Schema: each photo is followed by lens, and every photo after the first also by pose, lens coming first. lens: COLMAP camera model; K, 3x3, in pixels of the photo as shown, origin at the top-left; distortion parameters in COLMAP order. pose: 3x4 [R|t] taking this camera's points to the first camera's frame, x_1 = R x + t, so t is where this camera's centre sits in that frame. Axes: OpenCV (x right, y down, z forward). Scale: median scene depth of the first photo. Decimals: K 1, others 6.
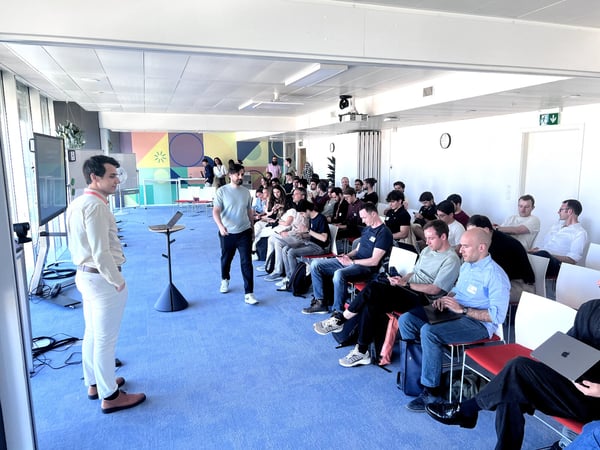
lens RADIAL K [[450.3, 0, 298.7], [0, 450.3, 225.2], [0, 0, 1]] dist [0.051532, -0.041254]
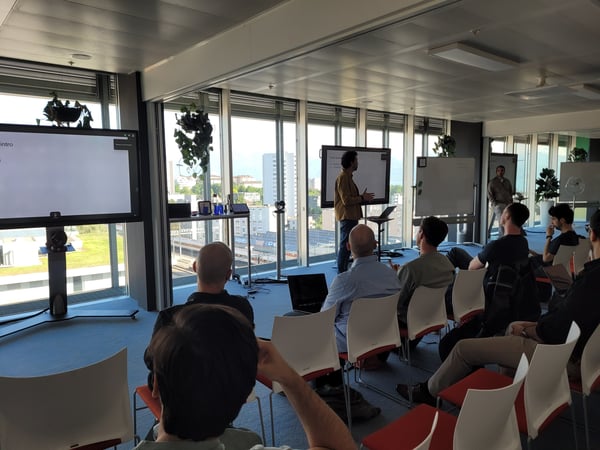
lens RADIAL K [[448.6, 0, 302.1], [0, 448.6, 225.5], [0, 0, 1]] dist [0.054919, -0.036604]
pose [[0.378799, 0.099432, -0.920122, 0.541607], [-0.131718, 0.989883, 0.052745, -0.007884], [0.916058, 0.101218, 0.388063, 0.272703]]
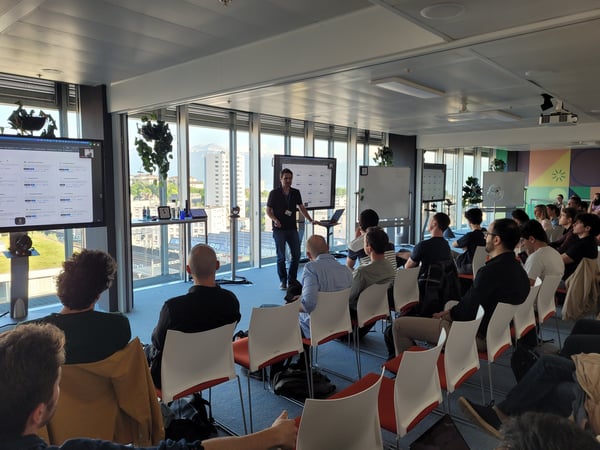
lens RADIAL K [[447.9, 0, 305.9], [0, 447.9, 219.2], [0, 0, 1]] dist [0.057085, -0.037714]
pose [[0.500206, 0.084542, -0.861769, 0.599052], [-0.138203, 0.990259, 0.016928, -0.013568], [0.854806, 0.110632, 0.507018, 0.218573]]
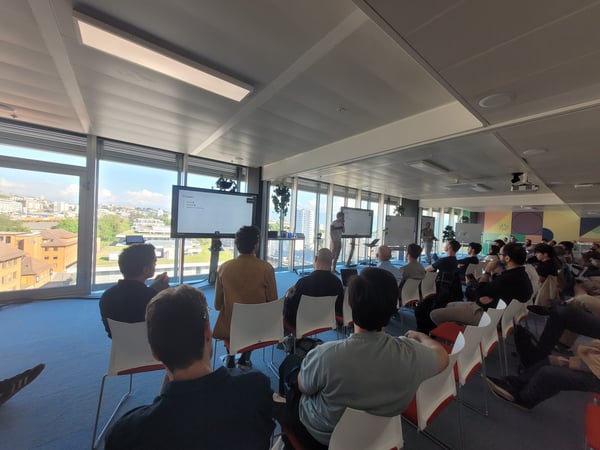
lens RADIAL K [[232.8, 0, 303.9], [0, 232.8, 227.5], [0, 0, 1]] dist [0.001874, 0.000052]
pose [[0.339481, 0.041158, -0.939712, 0.535113], [-0.191223, 0.981199, -0.026107, 0.012535], [0.920970, 0.188558, 0.340969, 0.197480]]
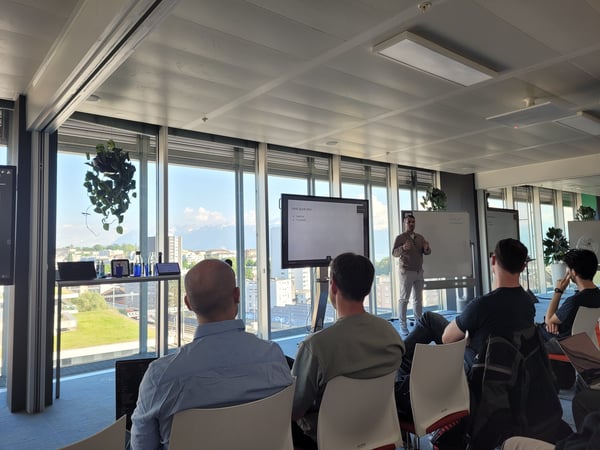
lens RADIAL K [[448.2, 0, 303.4], [0, 448.2, 215.5], [0, 0, 1]] dist [0.051004, -0.029207]
pose [[0.363876, -0.078044, -0.928172, 0.414653], [-0.114880, 0.985115, -0.127868, 0.006400], [0.924336, 0.153156, 0.349494, 0.437409]]
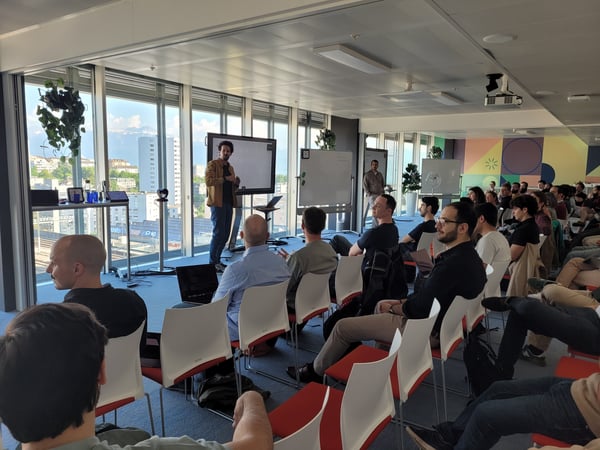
lens RADIAL K [[448.6, 0, 307.7], [0, 448.6, 220.4], [0, 0, 1]] dist [0.057579, -0.044063]
pose [[0.610310, 0.111402, -0.784291, 0.545051], [-0.142901, 0.989303, 0.029322, -0.008662], [0.779167, 0.094180, 0.619700, 0.262275]]
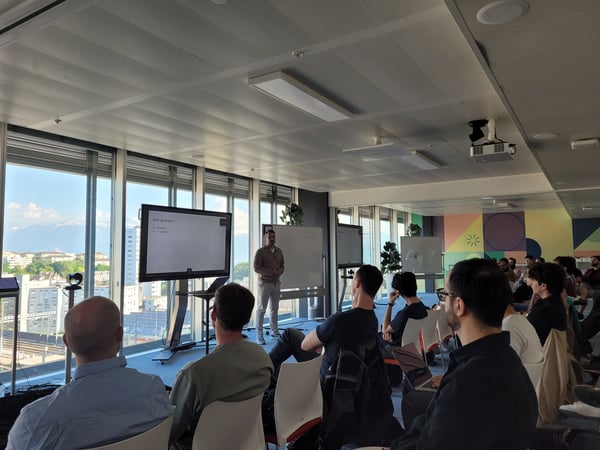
lens RADIAL K [[450.2, 0, 306.0], [0, 450.2, 222.9], [0, 0, 1]] dist [0.034756, -0.004714]
pose [[0.641278, -0.052503, -0.765510, 0.430671], [-0.109962, 0.981070, -0.159404, -0.006806], [0.759389, 0.186399, 0.623365, 0.410150]]
